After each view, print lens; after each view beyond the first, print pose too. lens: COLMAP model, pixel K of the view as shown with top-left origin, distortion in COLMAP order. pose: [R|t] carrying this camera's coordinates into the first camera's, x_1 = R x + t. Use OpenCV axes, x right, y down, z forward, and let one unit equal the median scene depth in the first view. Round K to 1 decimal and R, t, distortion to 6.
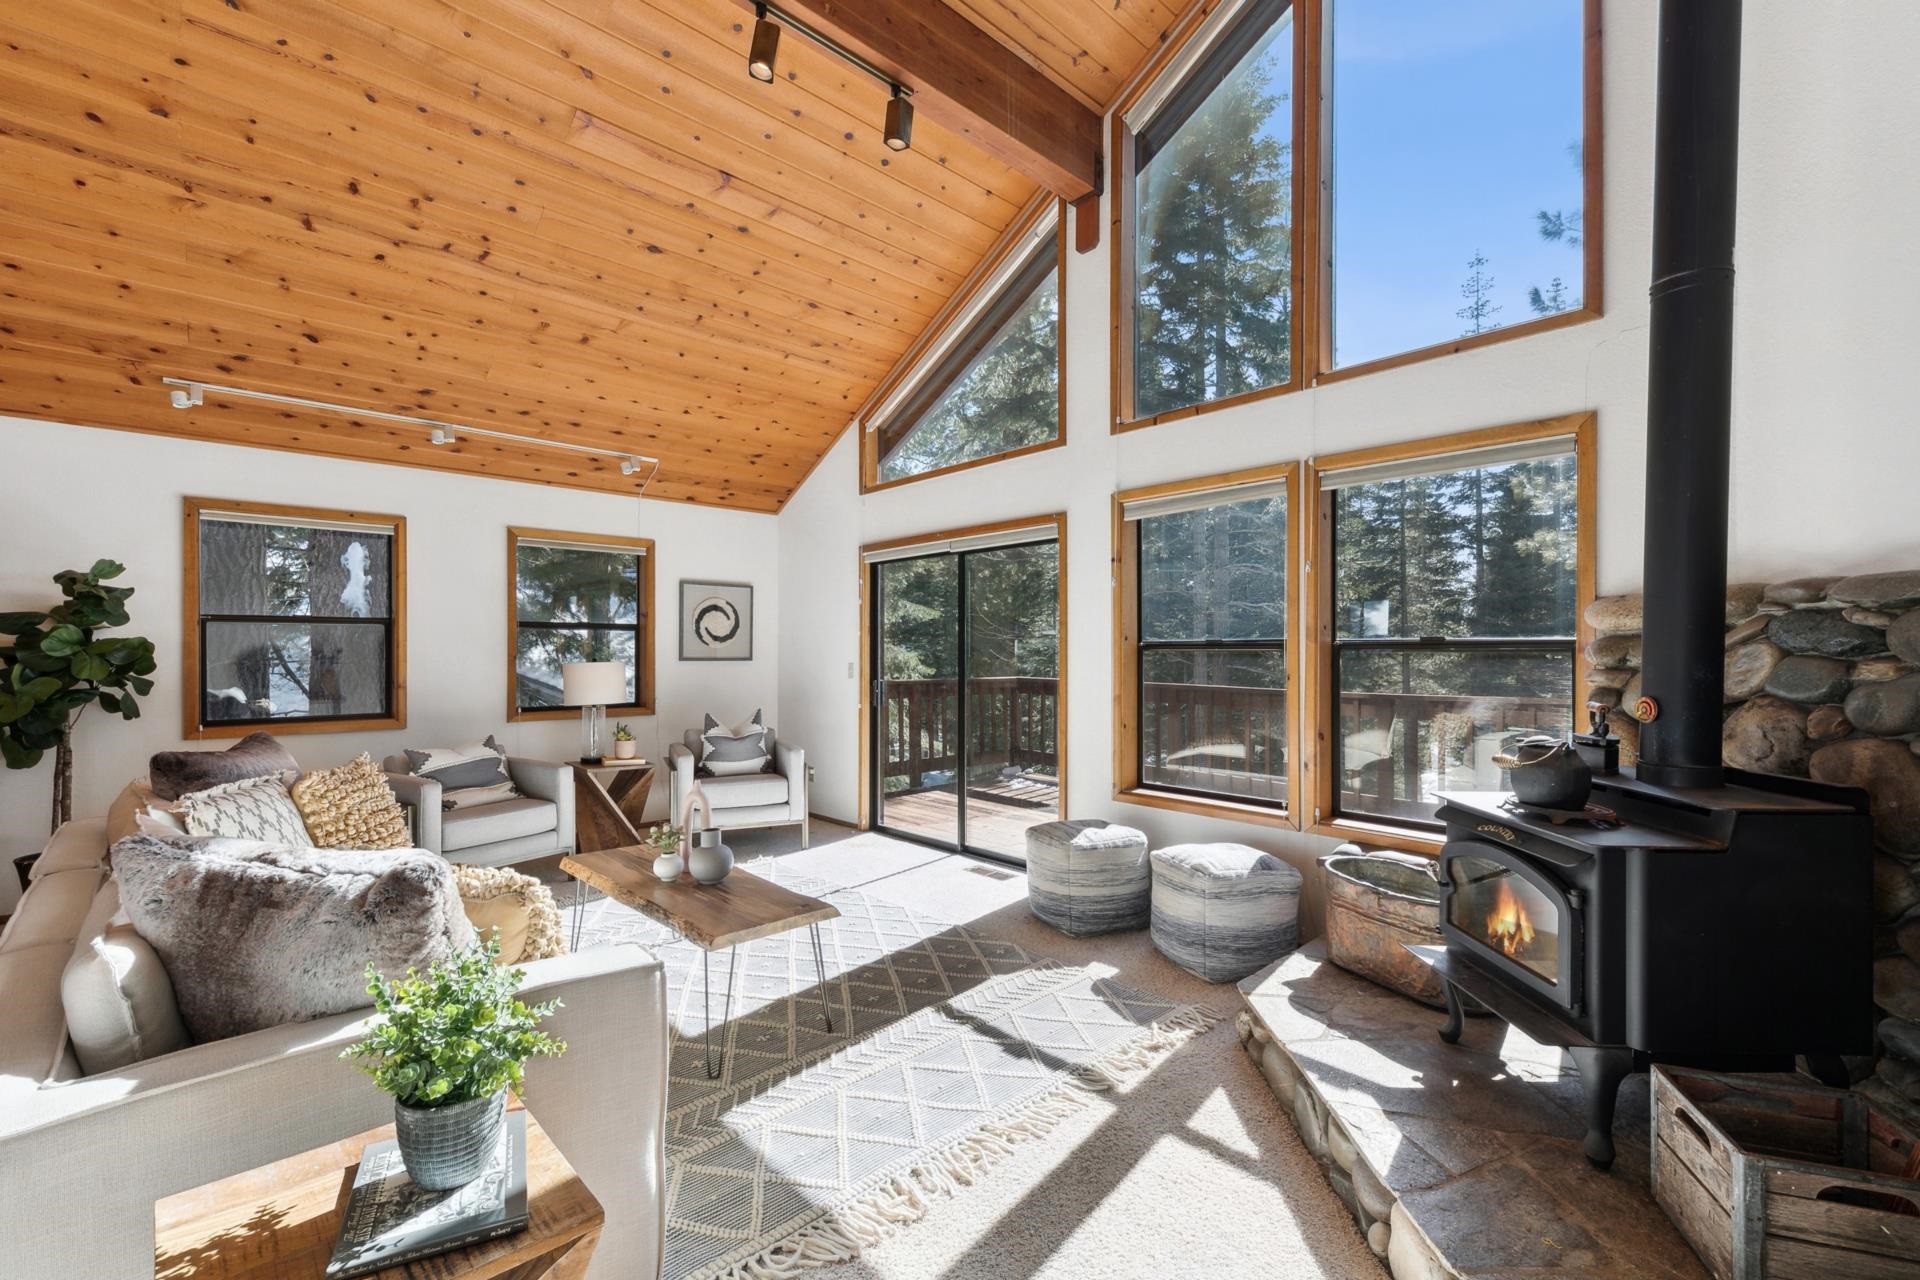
lens RADIAL K [[812.6, 0, 968.4], [0, 812.6, 650.8], [0, 0, 1]] dist [0.017634, -0.000236]
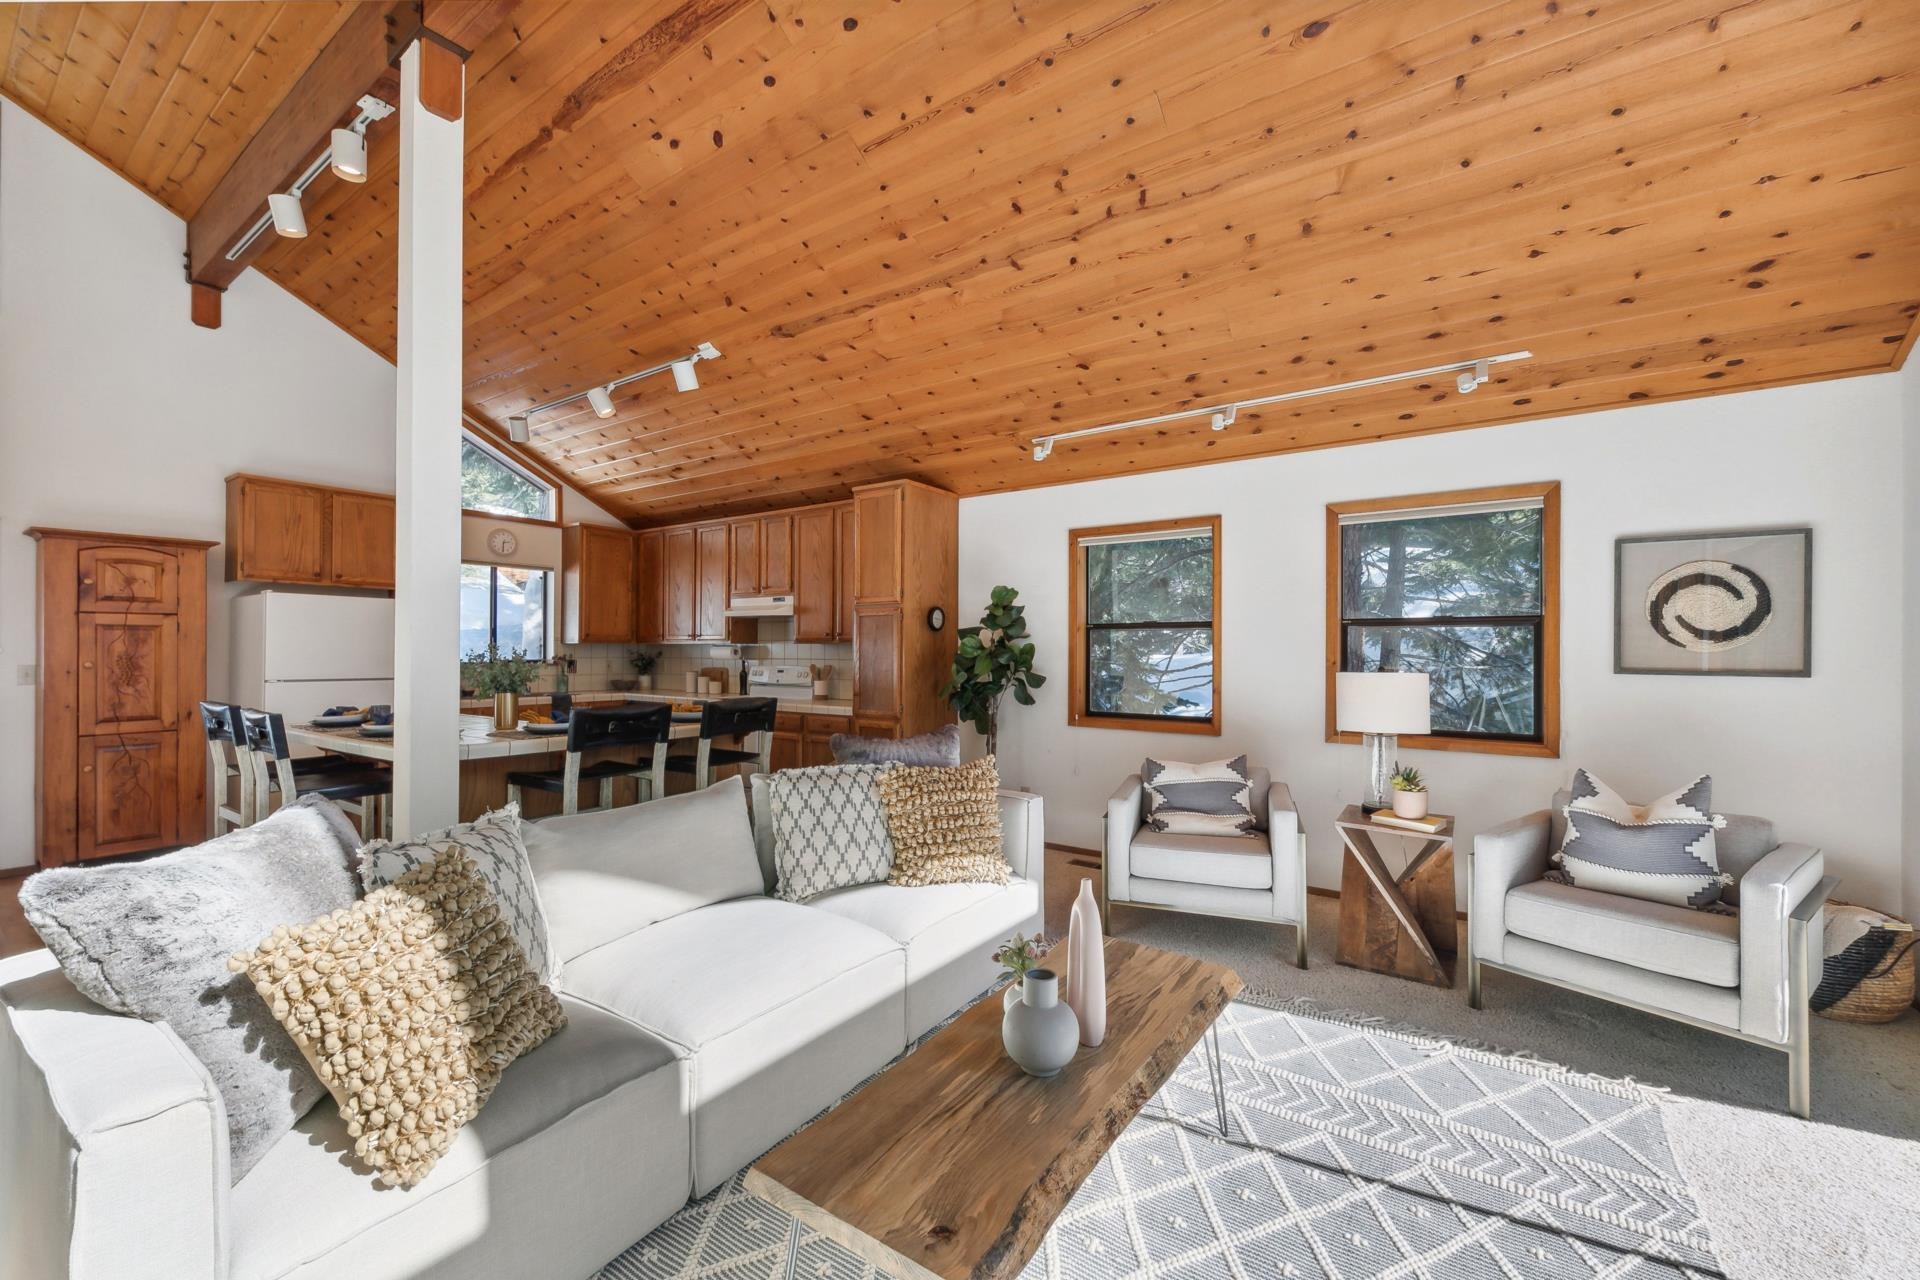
lens RADIAL K [[761.8, 0, 942.3], [0, 761.8, 644.3], [0, 0, 1]] dist [0.024405, -0.007885]
pose [[0.206134, -0.006603, -0.978502, 0.135487], [-0.002326, 0.999971, -0.007238, -0.005222], [0.978521, 0.003768, 0.206113, 0.559235]]
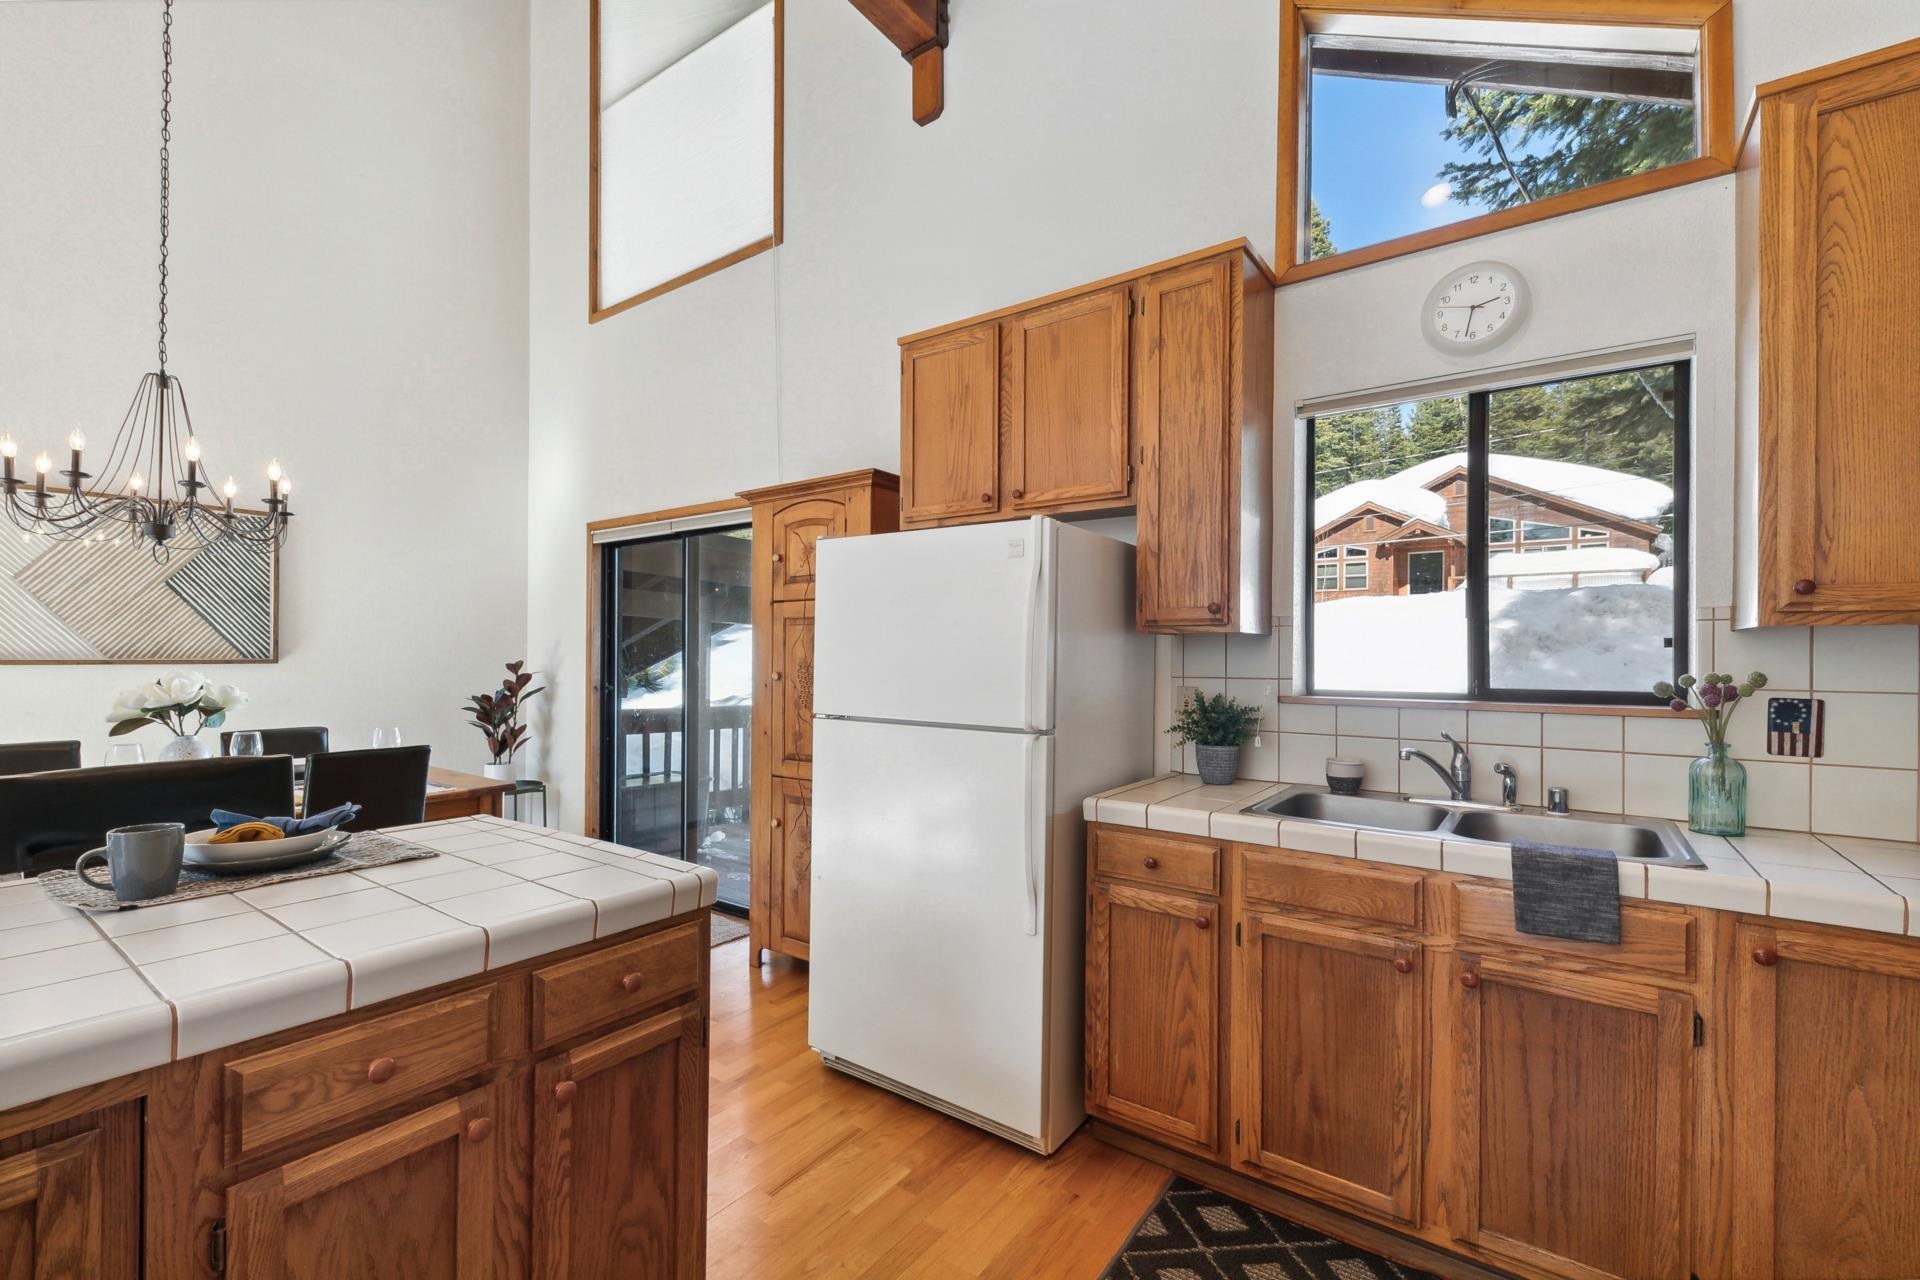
lens RADIAL K [[812.6, 0, 968.4], [0, 812.6, 650.8], [0, 0, 1]] dist [0.017634, -0.000236]
pose [[-0.981136, -0.005843, -0.193230, -1.124273], [-0.004701, 0.999969, -0.006370, -0.002058], [0.193261, -0.005342, -0.981133, 0.444560]]
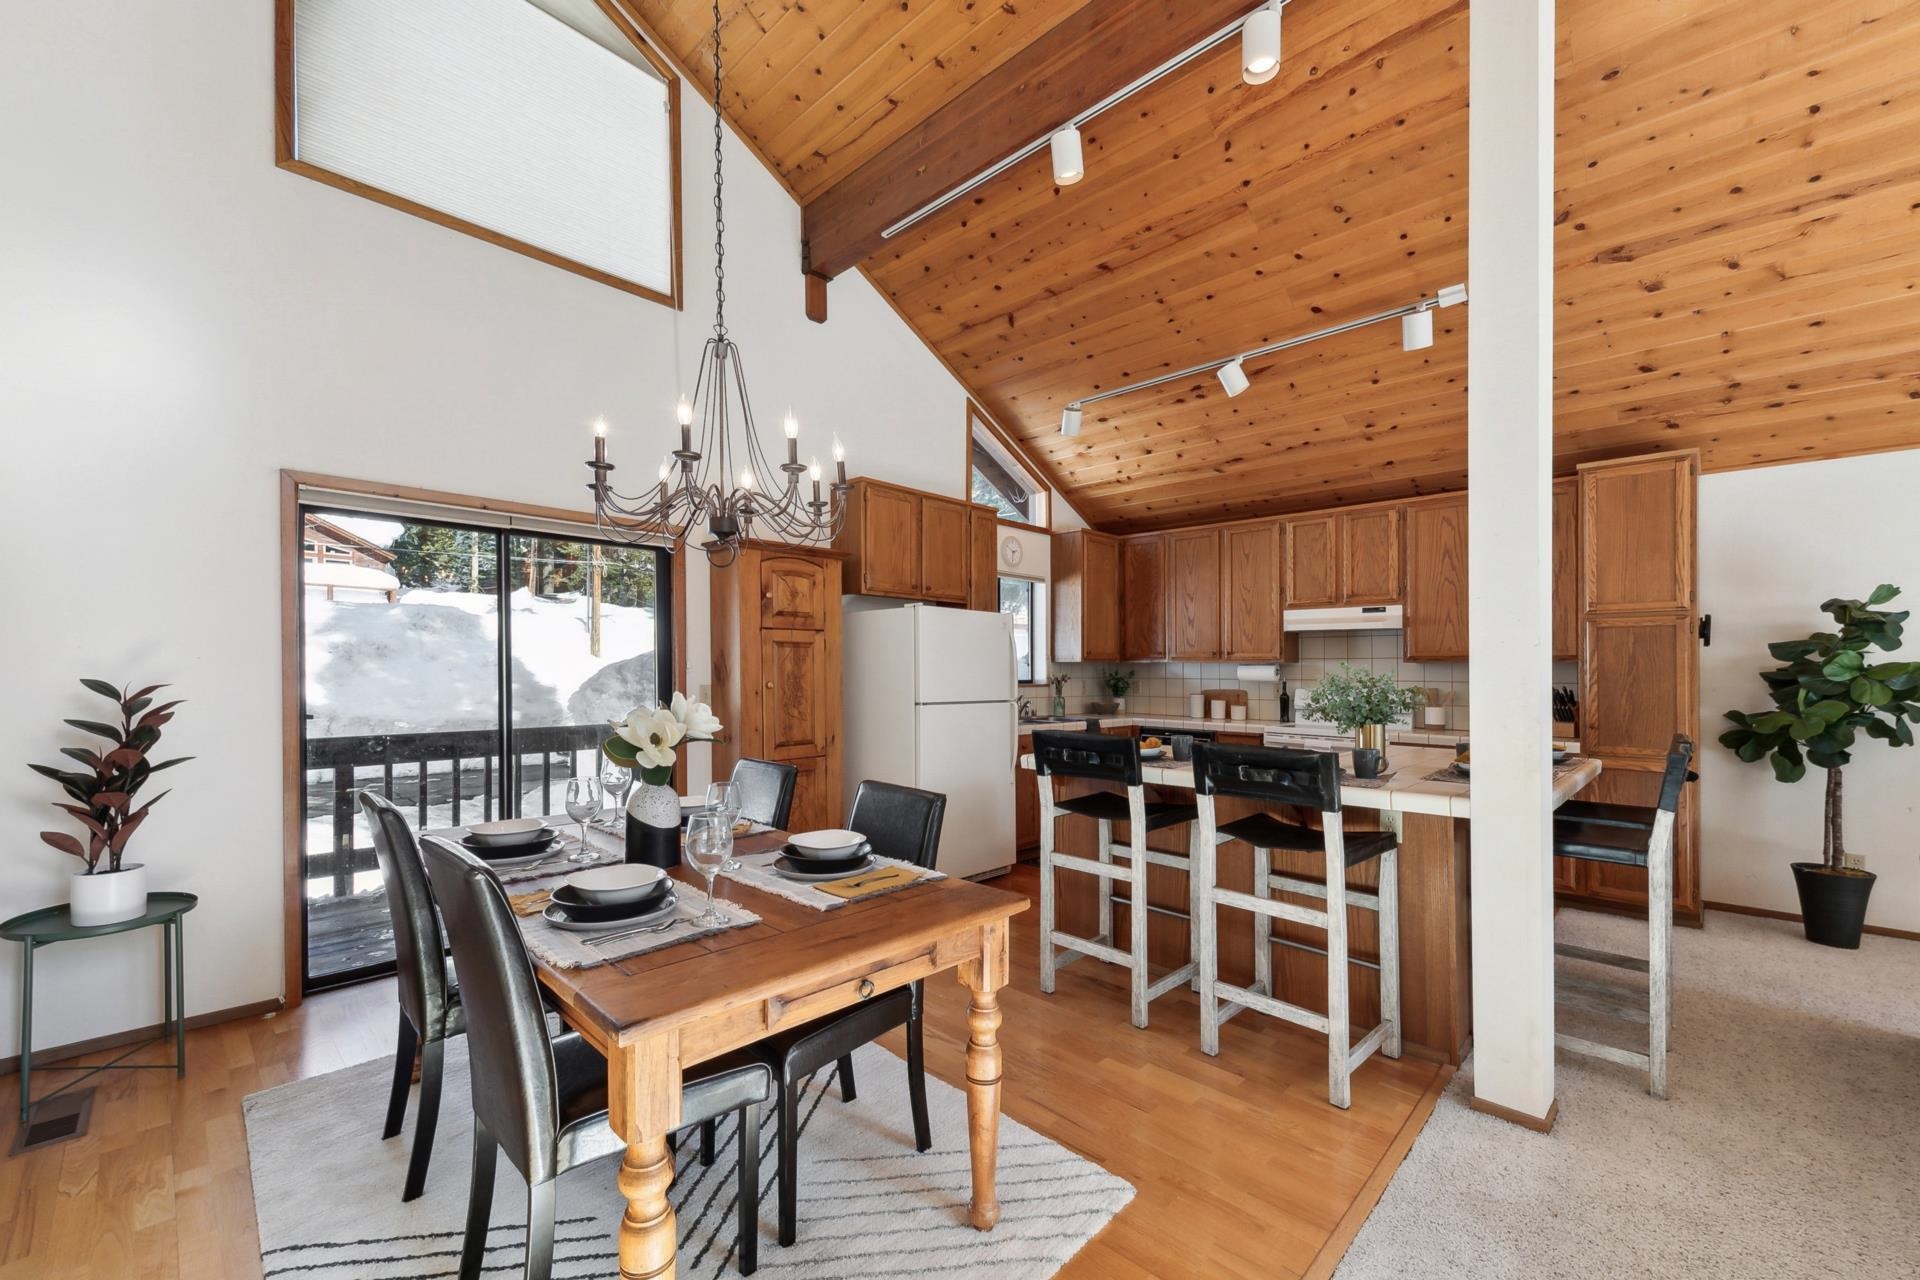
lens RADIAL K [[761.8, 0, 942.3], [0, 761.8, 644.3], [0, 0, 1]] dist [0.024405, -0.007885]
pose [[0.044854, -0.030787, -0.998519, -0.158667], [-0.004272, 0.999510, -0.031009, -0.004401], [0.998984, 0.005656, 0.044701, -0.164795]]
